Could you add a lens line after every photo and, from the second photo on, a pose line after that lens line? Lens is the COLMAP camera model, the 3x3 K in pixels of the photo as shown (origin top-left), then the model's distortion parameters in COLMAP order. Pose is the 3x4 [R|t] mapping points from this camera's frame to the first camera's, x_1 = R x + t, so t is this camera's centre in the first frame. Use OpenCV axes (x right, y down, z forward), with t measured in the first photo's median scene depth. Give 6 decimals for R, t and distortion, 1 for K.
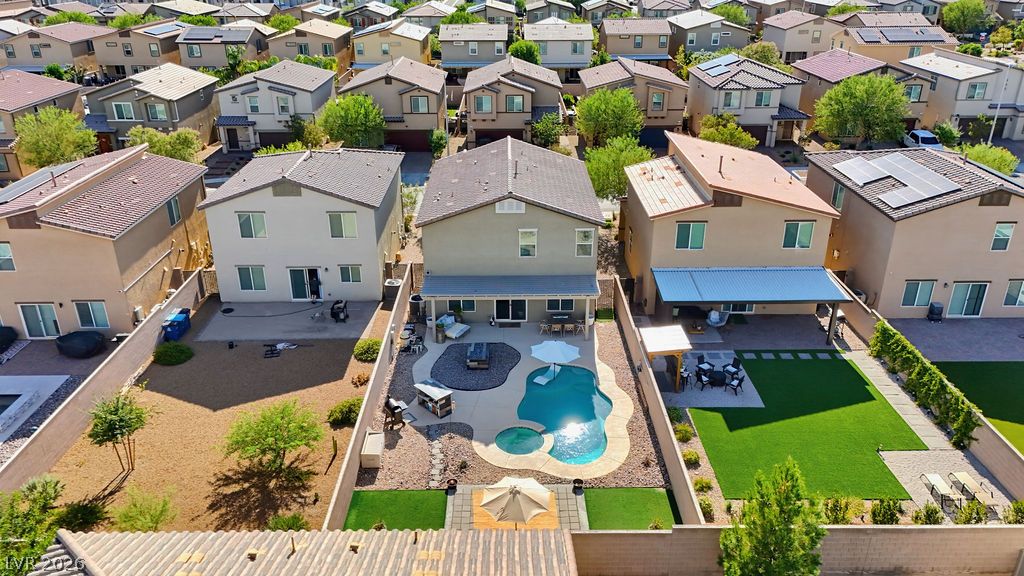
lens RADIAL K [[752.7, 0, 514.6], [0, 752.7, 285.6], [0, 0, 1]] dist [0.062335, -0.063162]
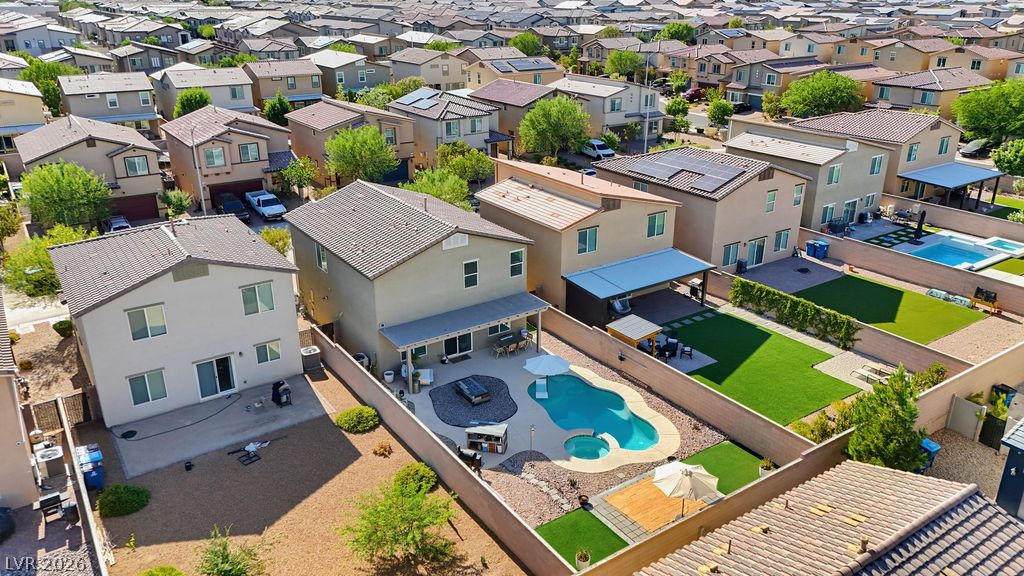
lens RADIAL K [[752.7, 0, 514.6], [0, 752.7, 285.6], [0, 0, 1]] dist [0.062335, -0.063162]
pose [[0.829569, -0.202259, 0.520487, -0.445557], [0.226501, 0.973855, 0.017430, -0.043384], [-0.510404, 0.103432, 0.853692, 0.094307]]
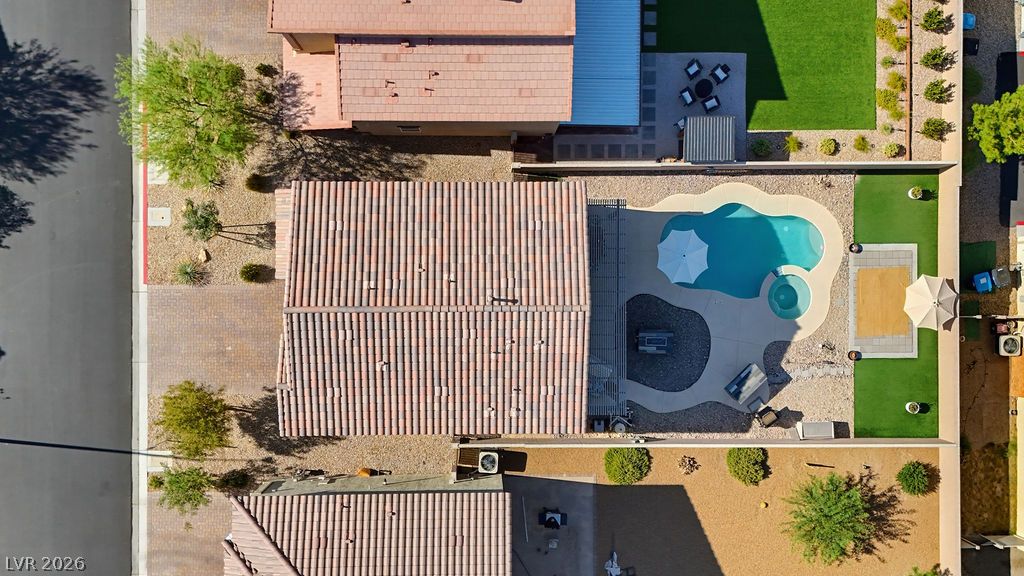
lens RADIAL K [[752.7, 0, 514.6], [0, 752.7, 285.6], [0, 0, 1]] dist [0.062335, -0.063162]
pose [[0.001080, -0.999999, -0.000097, 0.017680], [0.400165, 0.000343, 0.916443, -0.720843], [-0.916442, -0.001029, 0.400165, 0.707328]]
